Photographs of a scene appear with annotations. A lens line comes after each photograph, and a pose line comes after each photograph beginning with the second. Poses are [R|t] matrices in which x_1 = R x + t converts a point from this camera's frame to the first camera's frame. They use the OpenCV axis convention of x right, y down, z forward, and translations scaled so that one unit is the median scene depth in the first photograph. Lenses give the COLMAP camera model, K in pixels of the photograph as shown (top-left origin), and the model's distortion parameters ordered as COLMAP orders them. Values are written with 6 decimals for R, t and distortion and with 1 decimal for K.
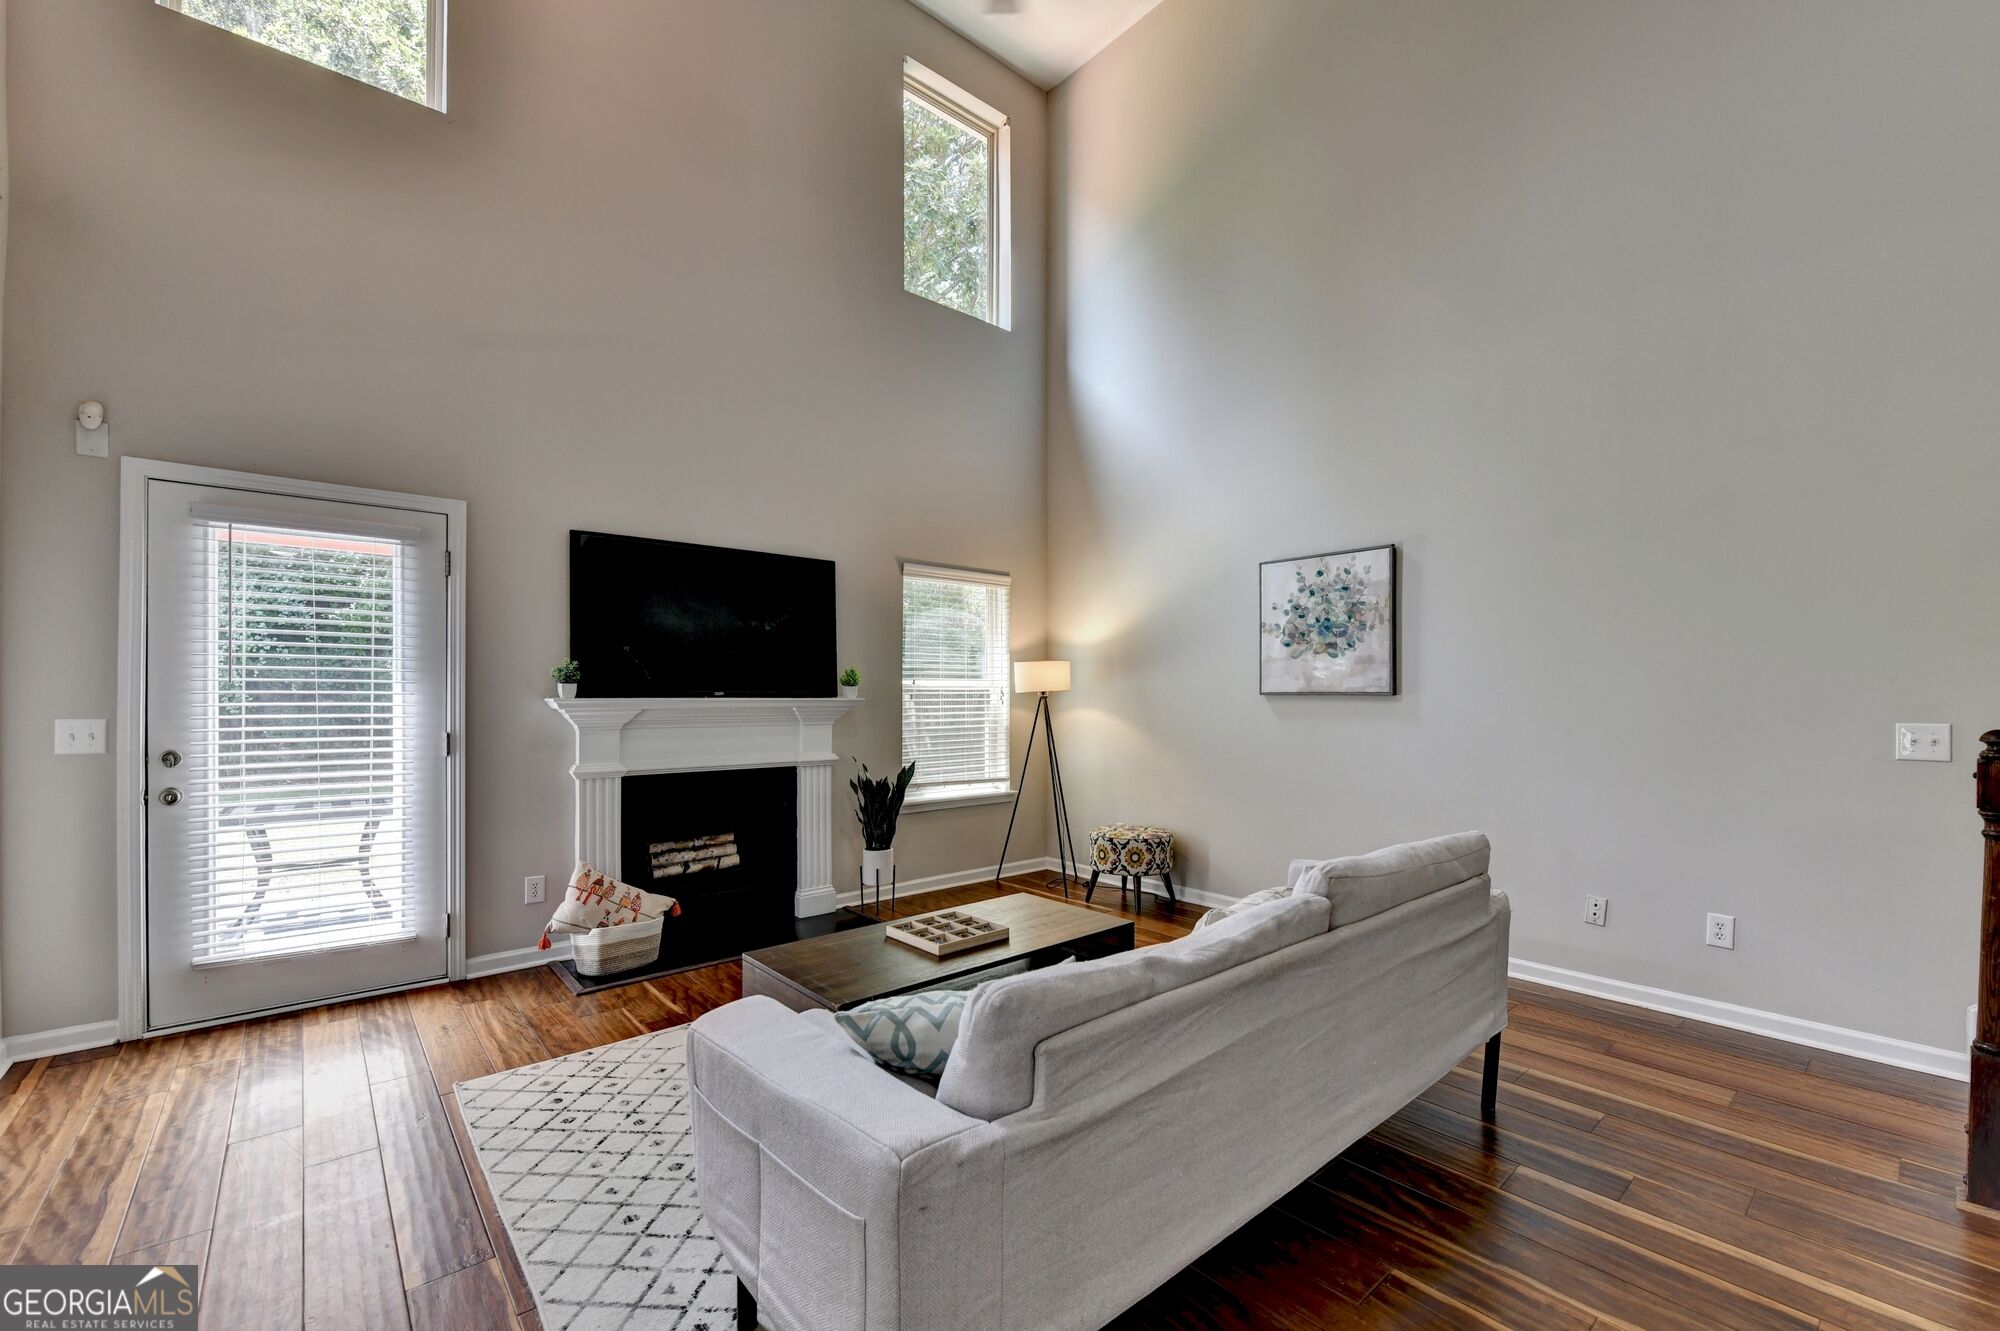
lens RADIAL K [[815.6, 0, 995.6], [0, 815.6, 698.1], [0, 0, 1]] dist [-0.009134, 0.000154]
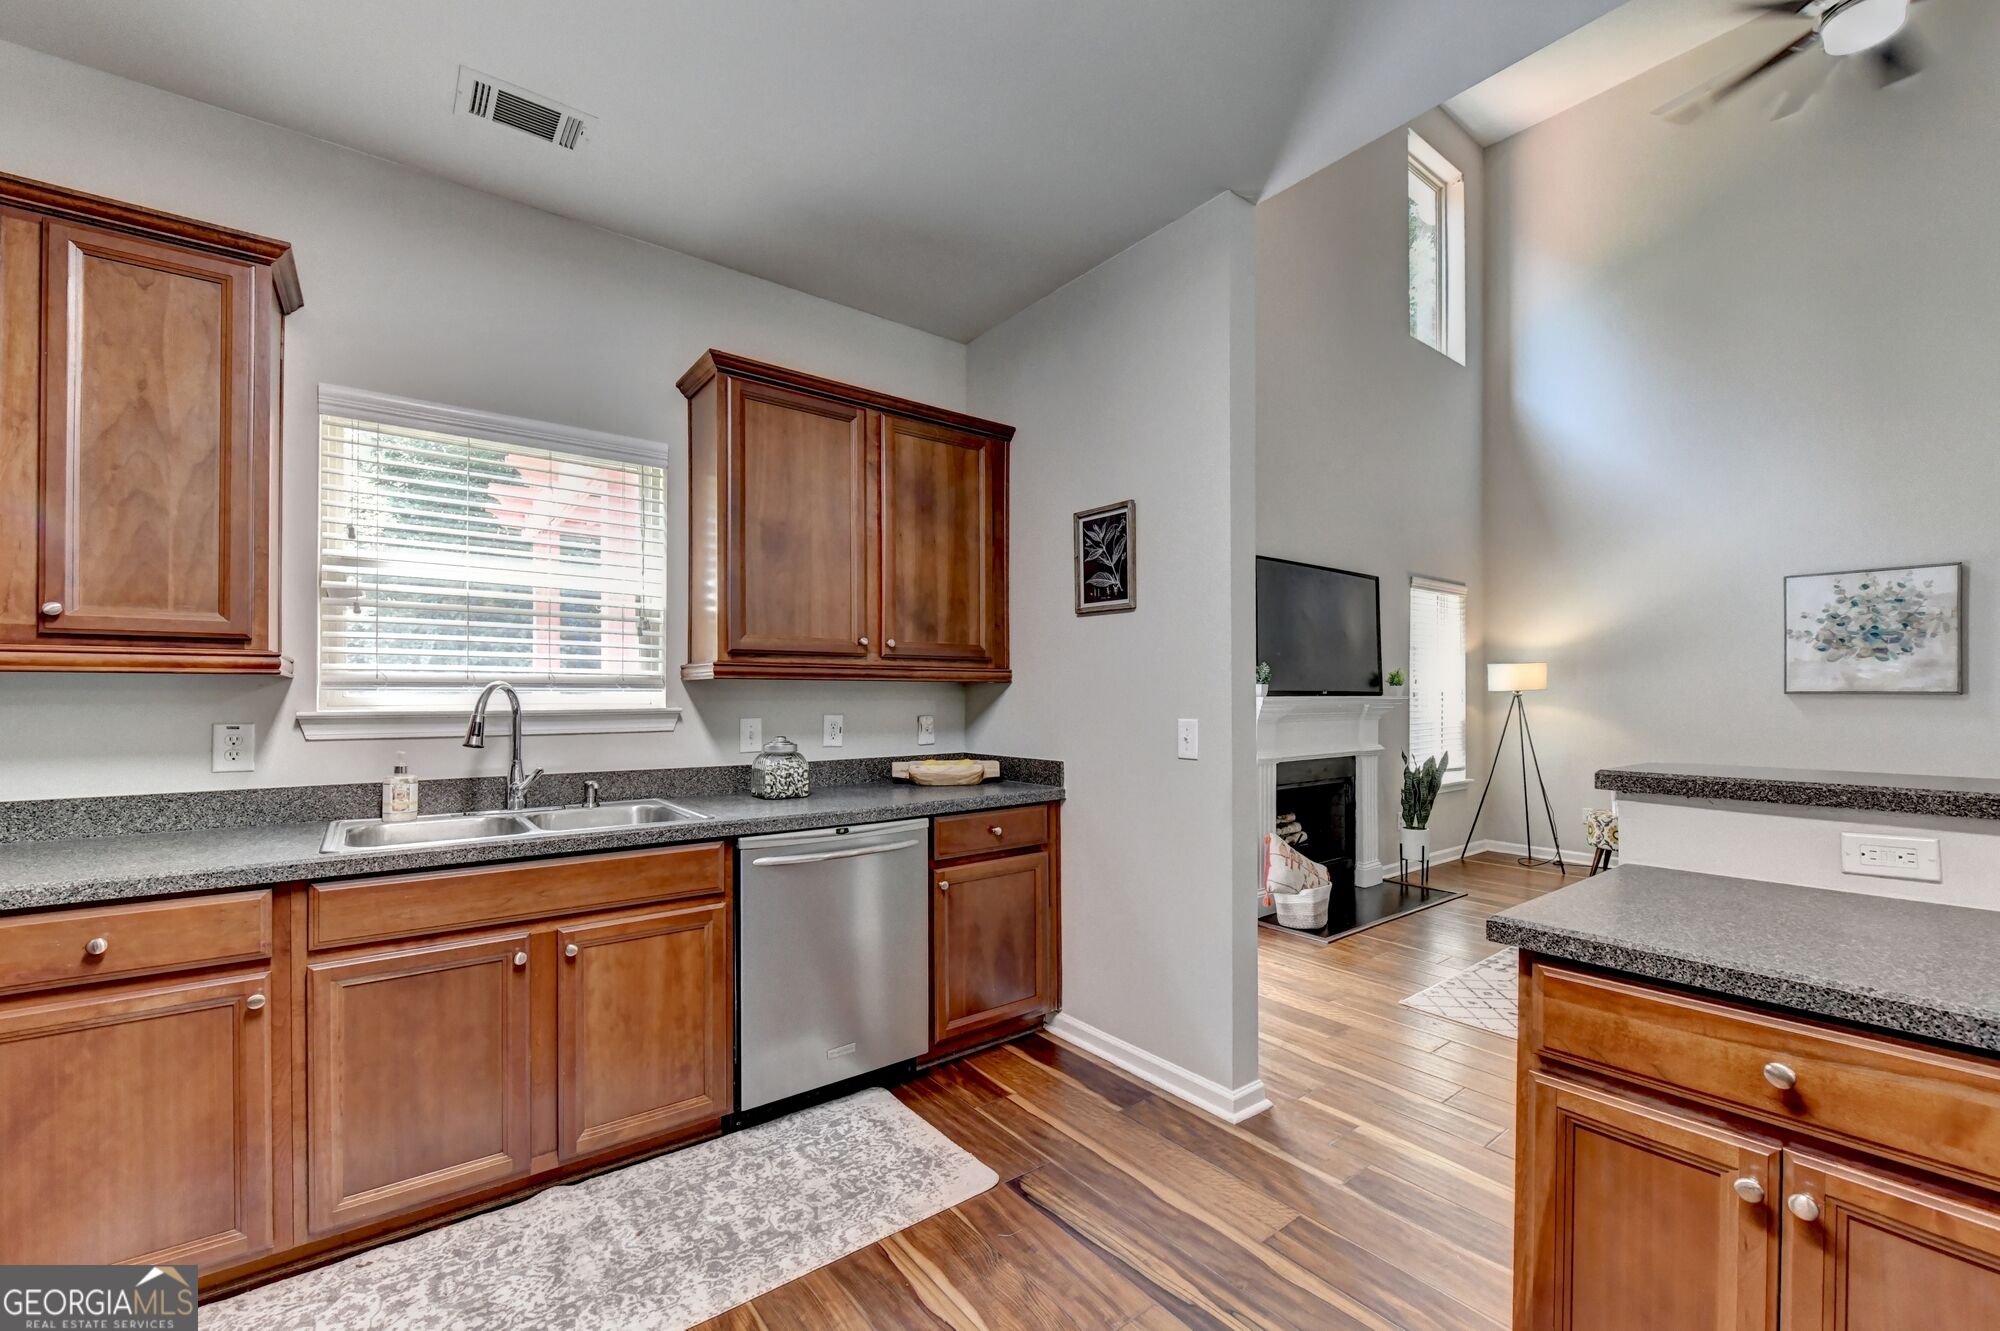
lens RADIAL K [[815.6, 0, 975.5], [0, 815.6, 691.6], [0, 0, 1]] dist [-0.009134, 0.000154]
pose [[0.998689, 0.000788, -0.051185, -0.833256], [-0.000939, 0.999995, -0.002931, -0.002606], [0.051183, 0.002975, 0.998685, -0.198696]]
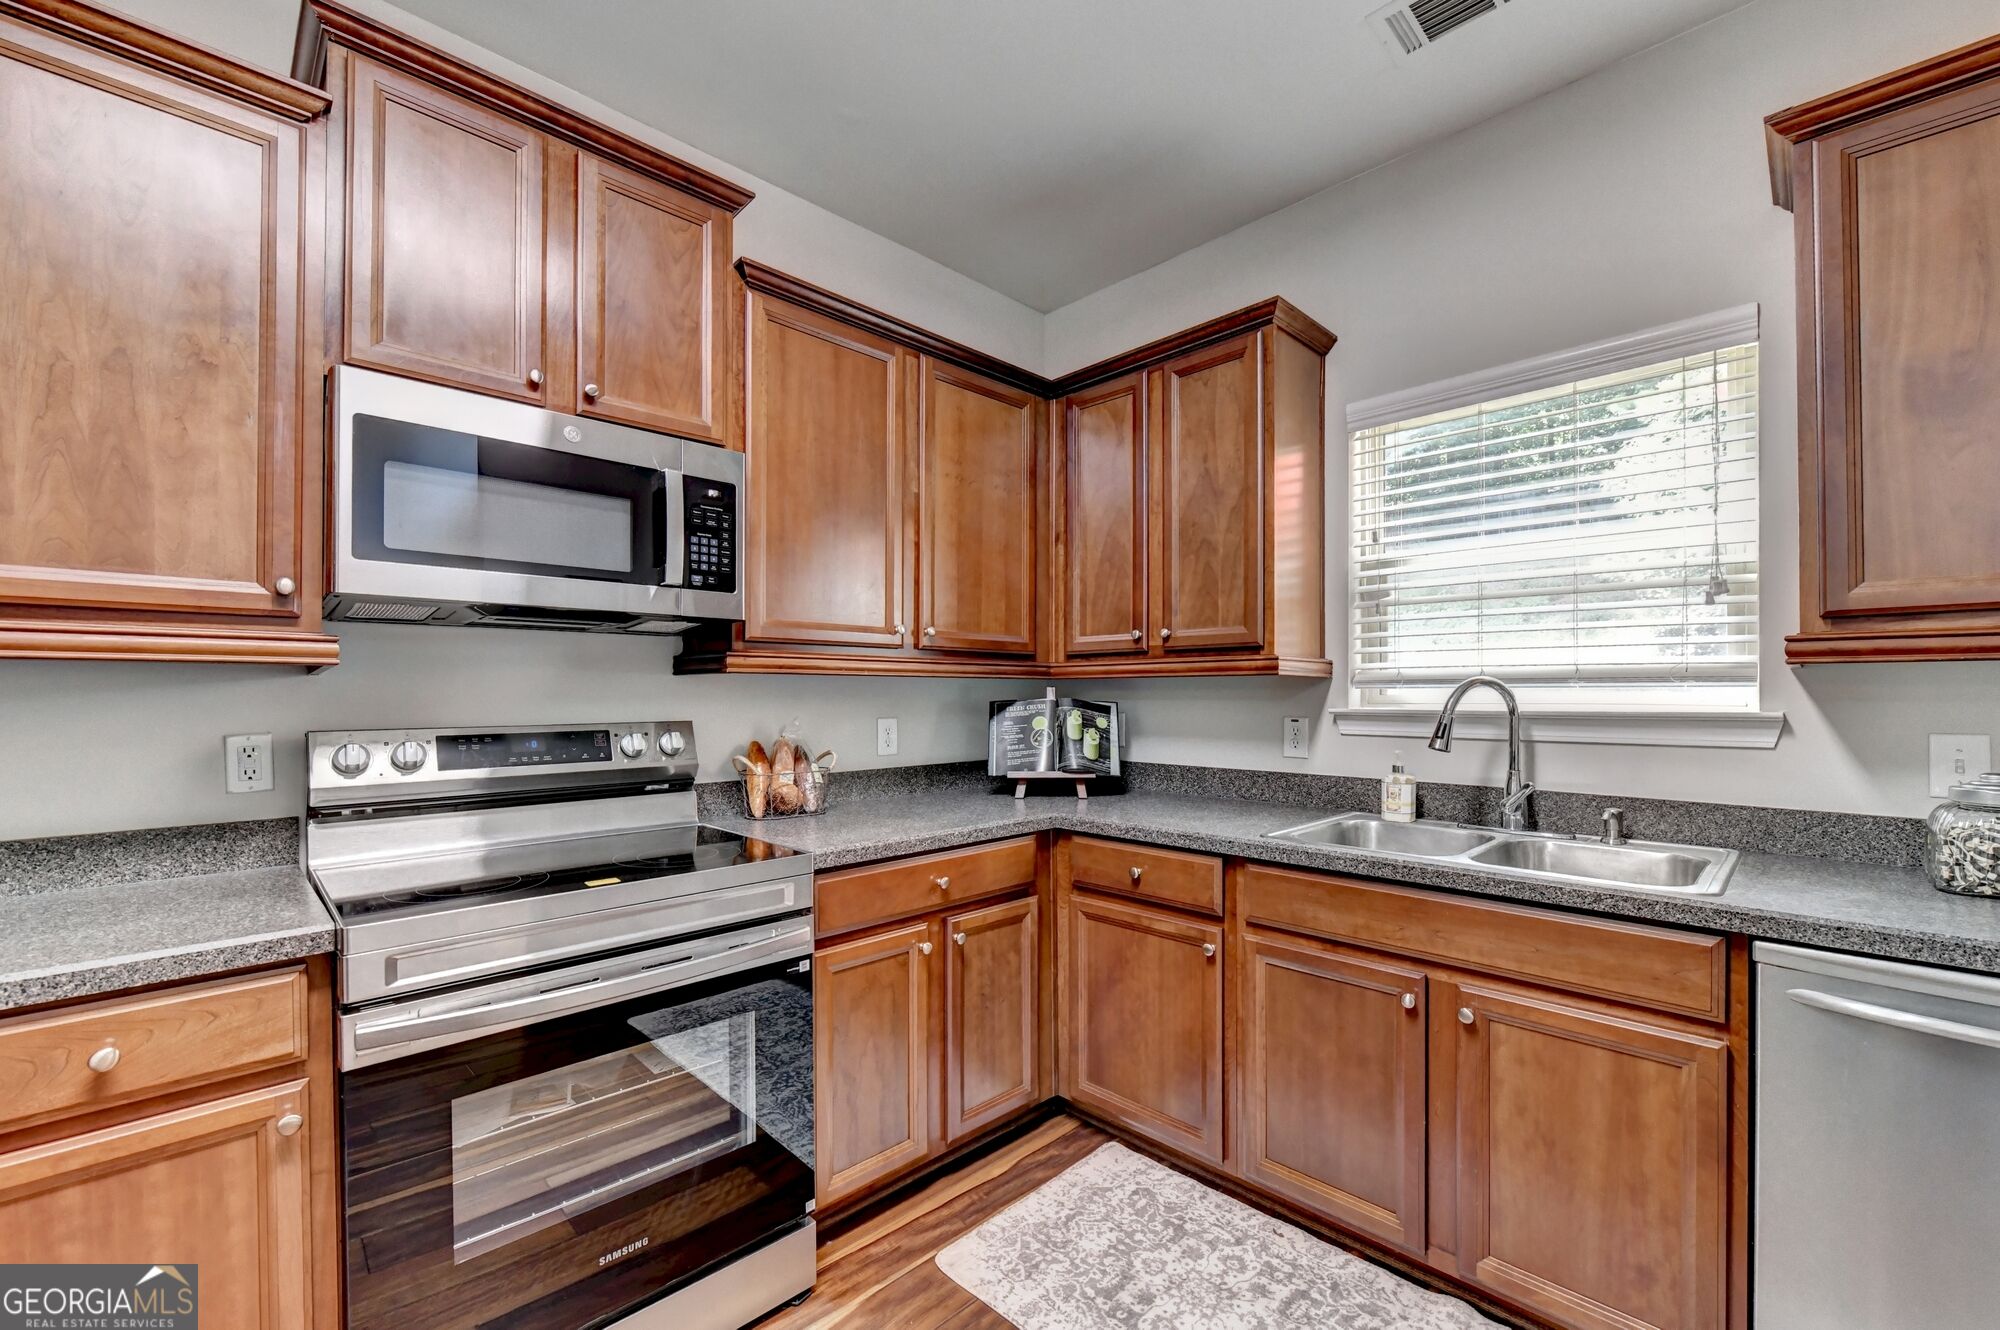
lens RADIAL K [[815.6, 0, 1058.4], [0, 815.6, 689.7], [0, 0, 1]] dist [-0.009134, 0.000154]
pose [[0.121219, -0.005115, -0.992613, -0.738139], [0.001696, 0.999986, -0.004946, -0.001232], [0.992624, -0.001084, 0.121226, 0.046375]]
